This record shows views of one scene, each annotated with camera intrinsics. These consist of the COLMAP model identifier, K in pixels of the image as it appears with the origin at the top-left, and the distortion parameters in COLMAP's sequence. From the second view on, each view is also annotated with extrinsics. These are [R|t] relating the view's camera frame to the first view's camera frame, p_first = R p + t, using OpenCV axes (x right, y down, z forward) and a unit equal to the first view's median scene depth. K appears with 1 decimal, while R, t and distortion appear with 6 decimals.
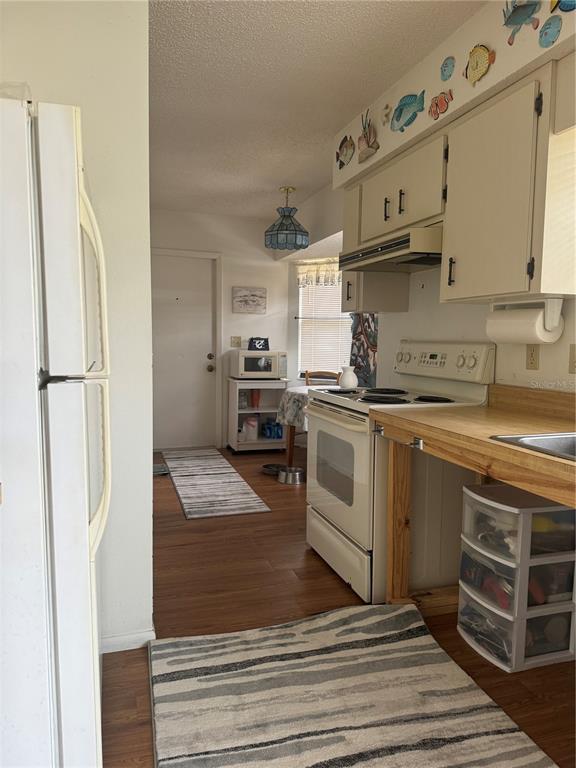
lens RADIAL K [[532.3, 0, 288.0], [0, 532.3, 384.0], [0, 0, 1]] dist [0.111710, -0.147316]
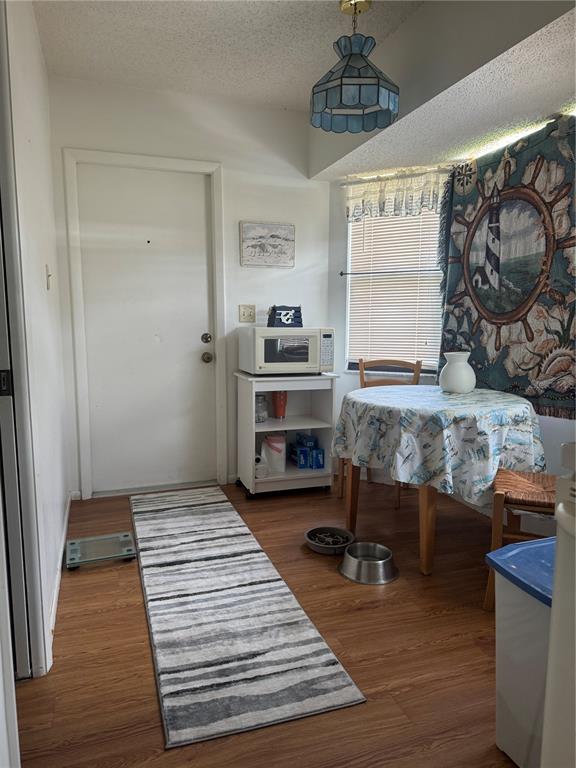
lens RADIAL K [[532.3, 0, 288.0], [0, 532.3, 384.0], [0, 0, 1]] dist [0.111710, -0.147316]
pose [[0.999662, -0.018553, 0.018186, -0.065290], [0.017819, 0.999051, 0.039757, -0.022551], [-0.018907, -0.039419, 0.999044, 0.393436]]
